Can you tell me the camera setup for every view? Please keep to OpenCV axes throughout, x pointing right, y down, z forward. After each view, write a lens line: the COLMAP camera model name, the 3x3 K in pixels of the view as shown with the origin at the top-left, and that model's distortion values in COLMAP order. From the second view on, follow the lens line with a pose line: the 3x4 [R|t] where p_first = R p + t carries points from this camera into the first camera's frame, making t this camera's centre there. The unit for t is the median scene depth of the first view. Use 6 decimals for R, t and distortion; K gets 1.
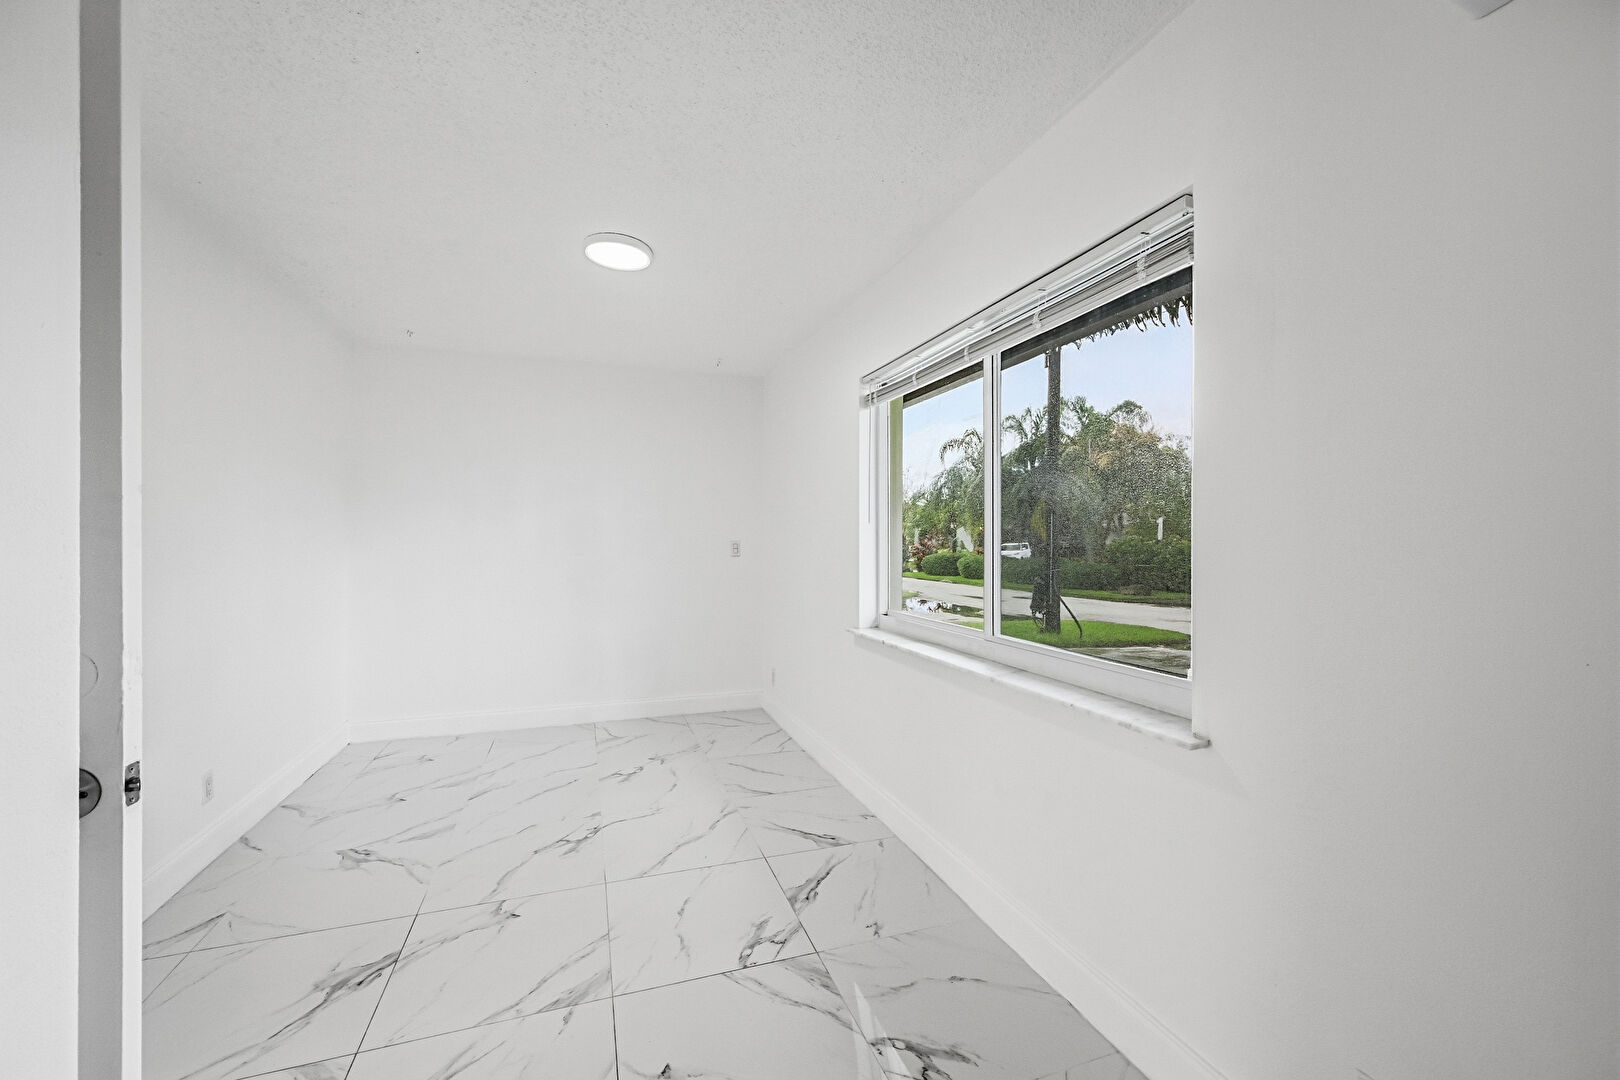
lens RADIAL K [[645.2, 0, 805.8], [0, 645.2, 541.2], [0, 0, 1]] dist [0.000493, -0.000127]
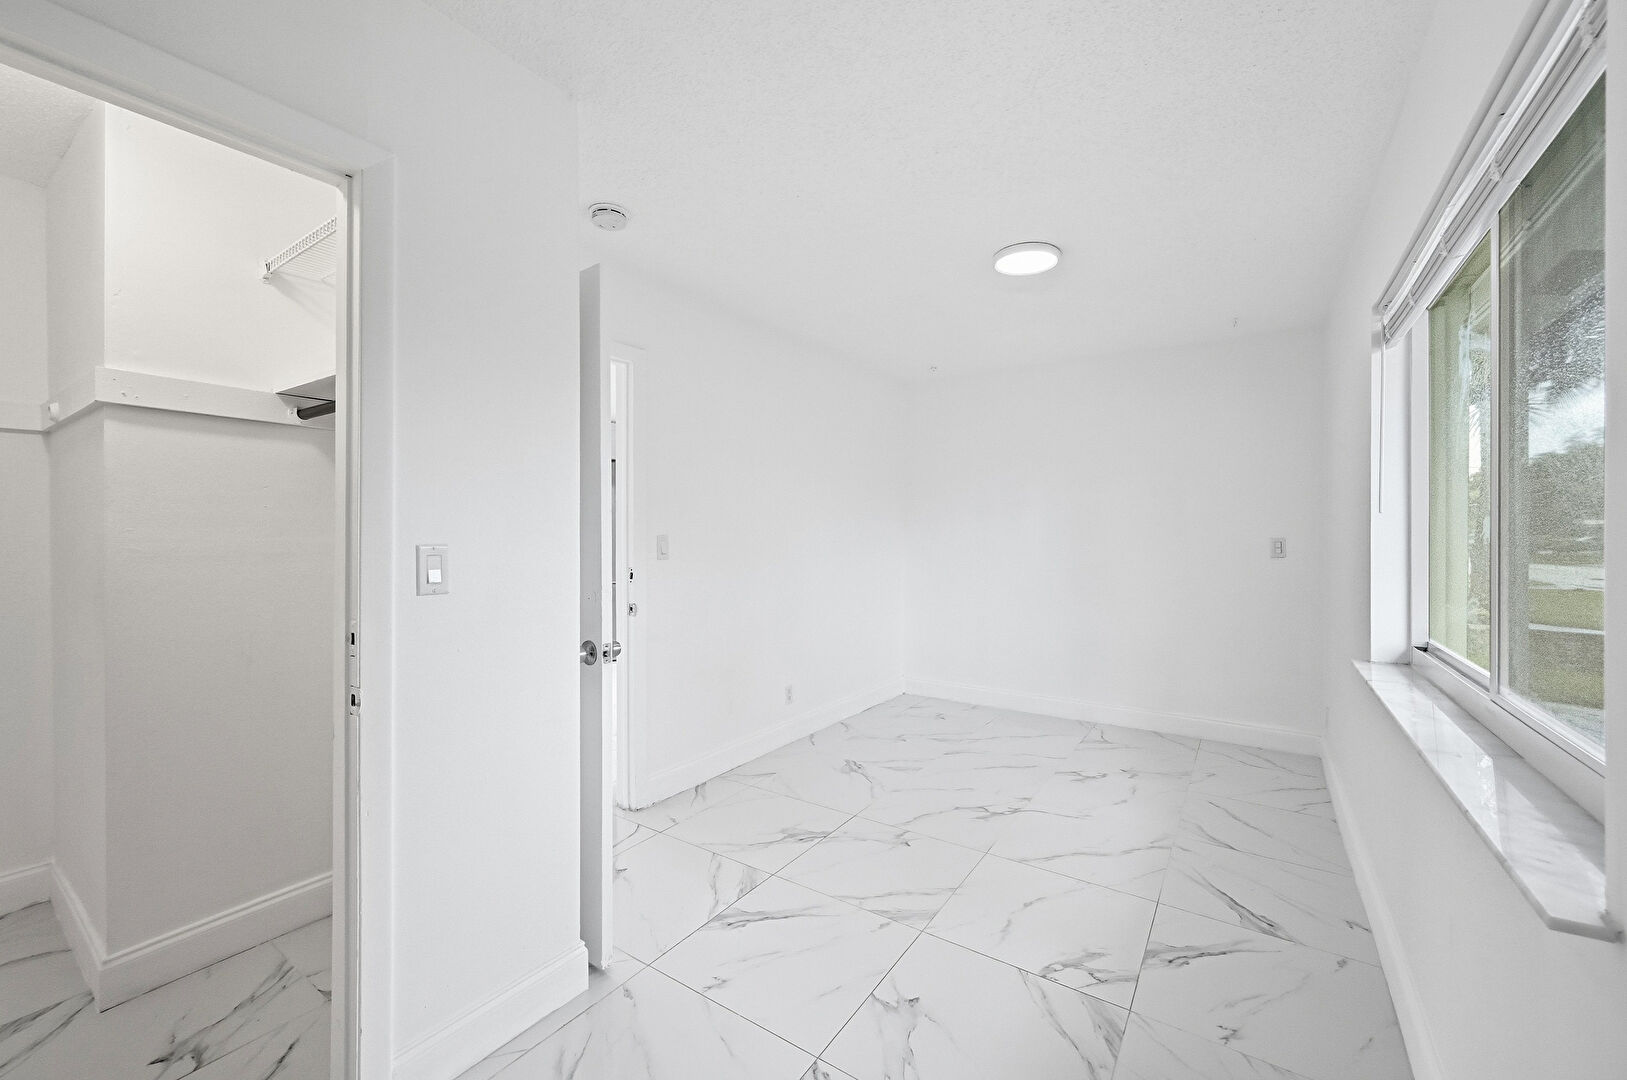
lens RADIAL K [[650.9, 0, 804.7], [0, 650.9, 536.5], [0, 0, 1]] dist [0.000059, -0.000084]
pose [[0.586926, -0.000744, -0.809641, 0.337915], [-0.001696, 0.999996, -0.002149, 0.000149], [0.809639, 0.002635, 0.586922, 0.091360]]
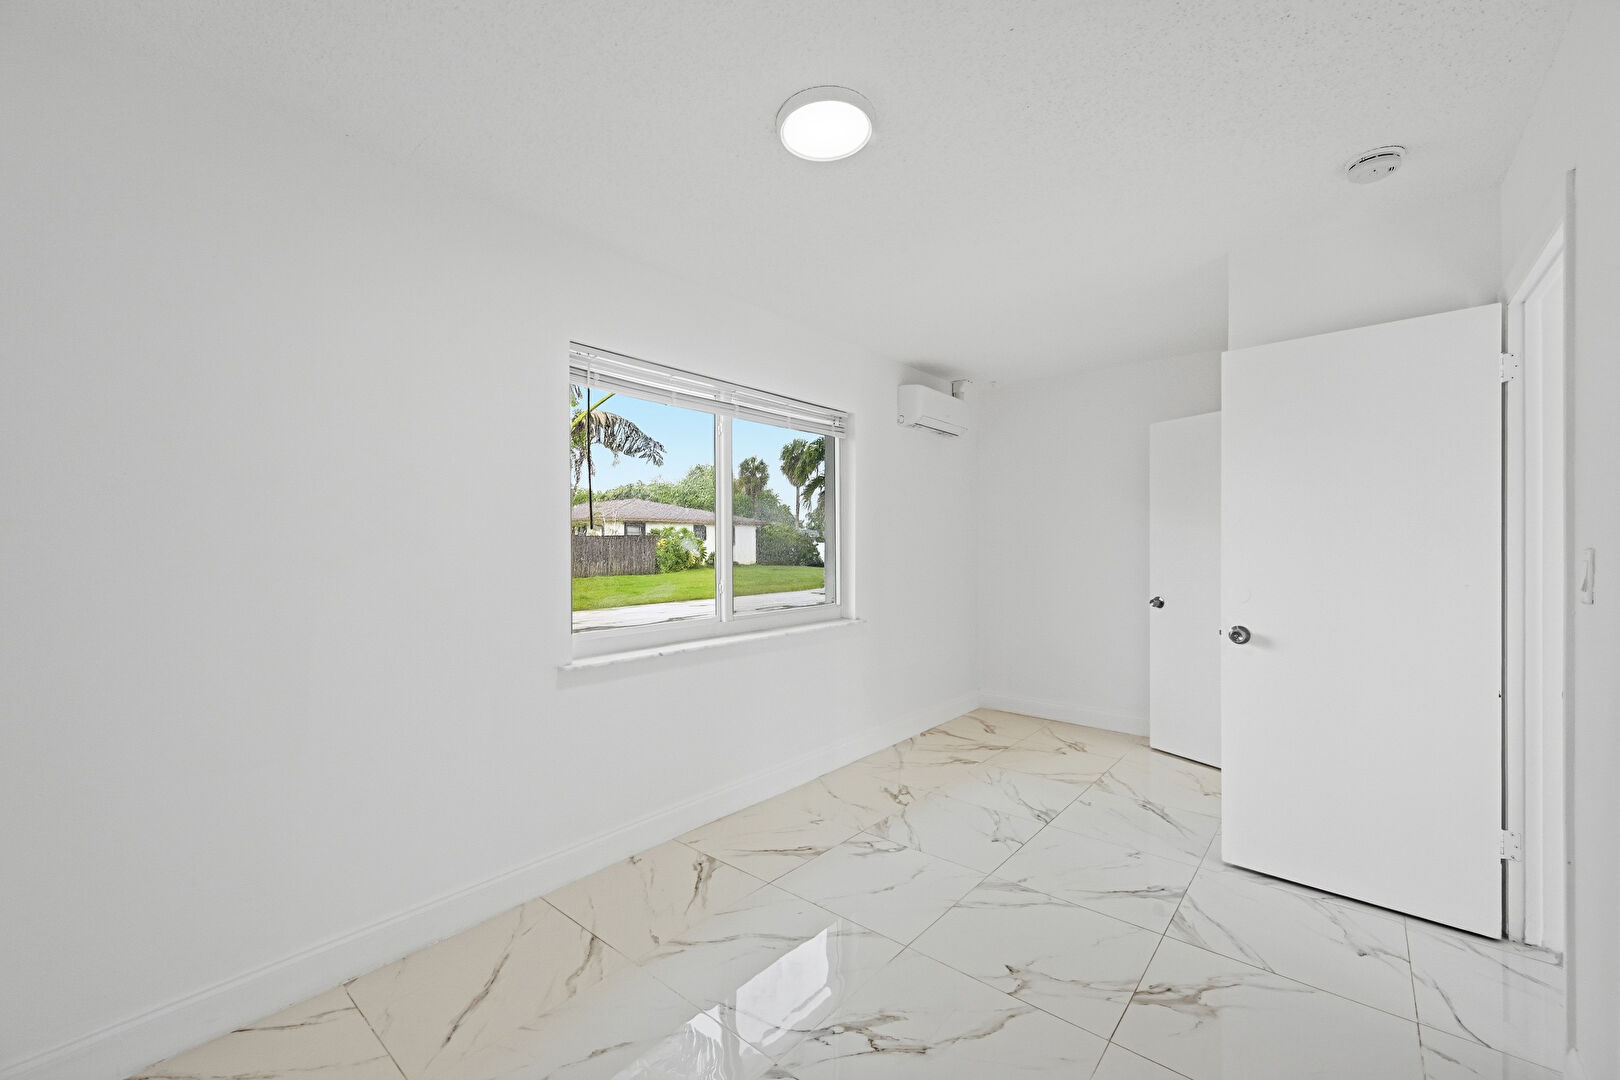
lens RADIAL K [[640.5, 0, 818.4], [0, 640.5, 544.3], [0, 0, 1]] dist [-0.000720, -0.000108]
pose [[-0.516414, 0.000347, 0.856339, -0.834631], [0.006247, 0.999975, 0.003363, -0.009303], [-0.856317, 0.007086, -0.516403, 1.307733]]
